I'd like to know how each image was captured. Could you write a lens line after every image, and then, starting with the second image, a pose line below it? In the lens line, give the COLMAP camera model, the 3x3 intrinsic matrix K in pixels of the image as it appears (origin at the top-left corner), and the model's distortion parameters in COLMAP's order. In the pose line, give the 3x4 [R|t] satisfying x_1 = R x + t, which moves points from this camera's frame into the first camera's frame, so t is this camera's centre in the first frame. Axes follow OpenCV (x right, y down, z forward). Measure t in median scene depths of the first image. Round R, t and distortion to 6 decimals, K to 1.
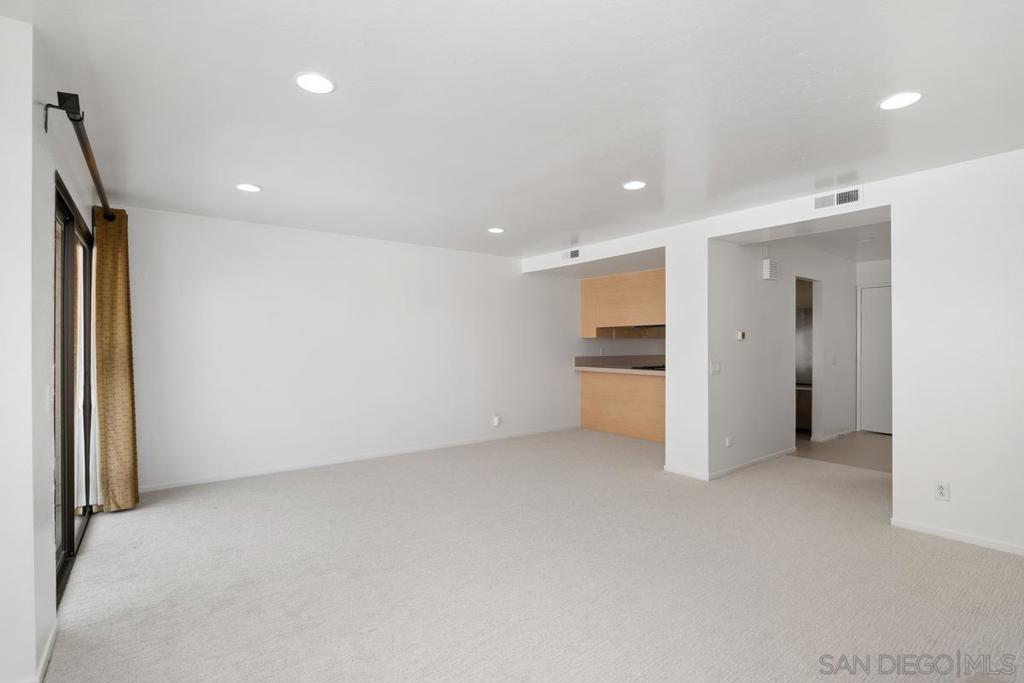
lens RADIAL K [[482.9, 0, 512.0], [0, 482.9, 341.5], [0, 0, 1]] dist [-0.040498, 0.012456]
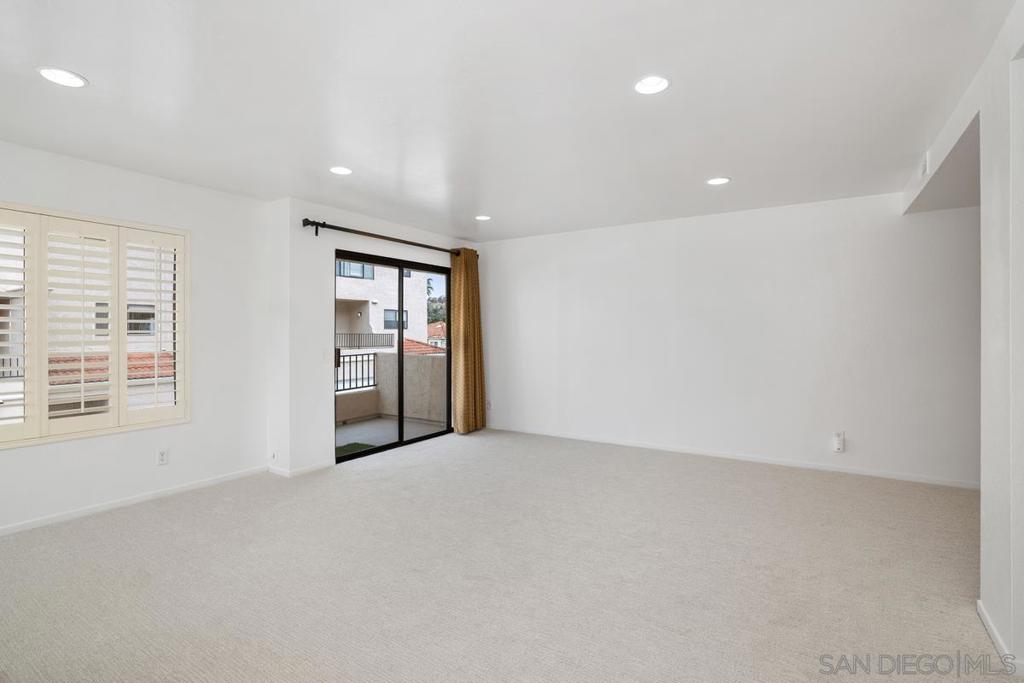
lens RADIAL K [[482.9, 0, 512.0], [0, 482.9, 341.5], [0, 0, 1]] dist [-0.040498, 0.012456]
pose [[0.354188, 0.013466, -0.935077, 0.511239], [-0.002152, 0.999905, 0.013584, 0.012254], [0.935172, -0.002799, 0.354184, 0.381535]]
